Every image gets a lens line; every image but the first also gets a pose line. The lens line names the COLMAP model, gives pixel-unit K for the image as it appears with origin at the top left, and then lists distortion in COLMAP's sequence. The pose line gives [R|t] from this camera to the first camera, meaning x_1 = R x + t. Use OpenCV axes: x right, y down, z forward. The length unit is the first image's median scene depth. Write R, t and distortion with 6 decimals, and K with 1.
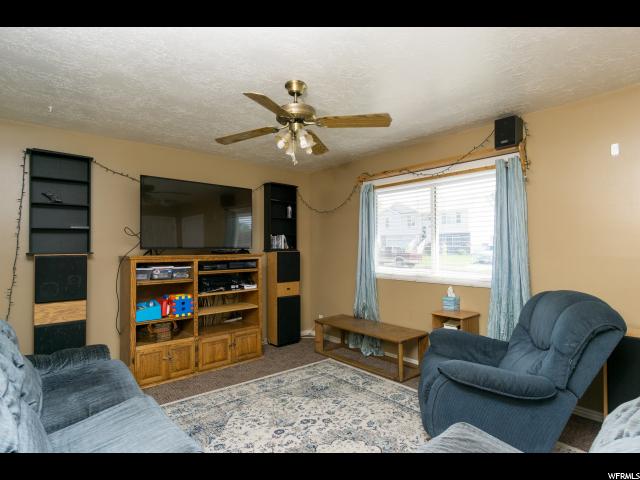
lens RADIAL K [[343.1, 0, 316.1], [0, 343.1, 240.9], [0, 0, 1]] dist [-0.000570, -0.000154]
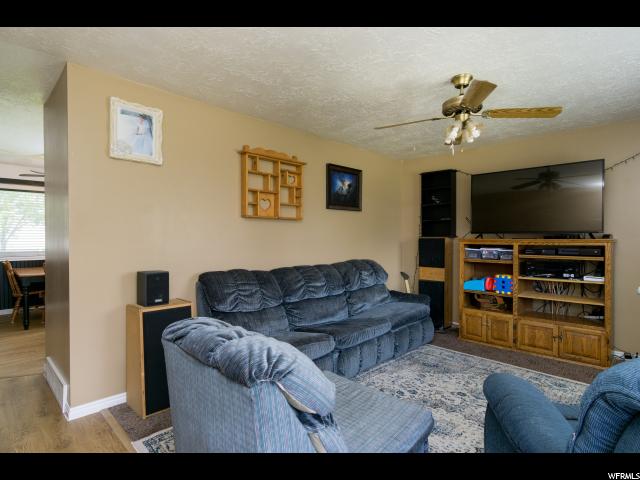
lens RADIAL K [[343.1, 0, 315.8], [0, 343.1, 239.3], [0, 0, 1]] dist [-0.000570, -0.000154]
pose [[0.076412, 0.012246, -0.997001, 0.673291], [0.020517, 0.999694, 0.013851, 0.014630], [0.996865, -0.021514, 0.076138, 0.307612]]
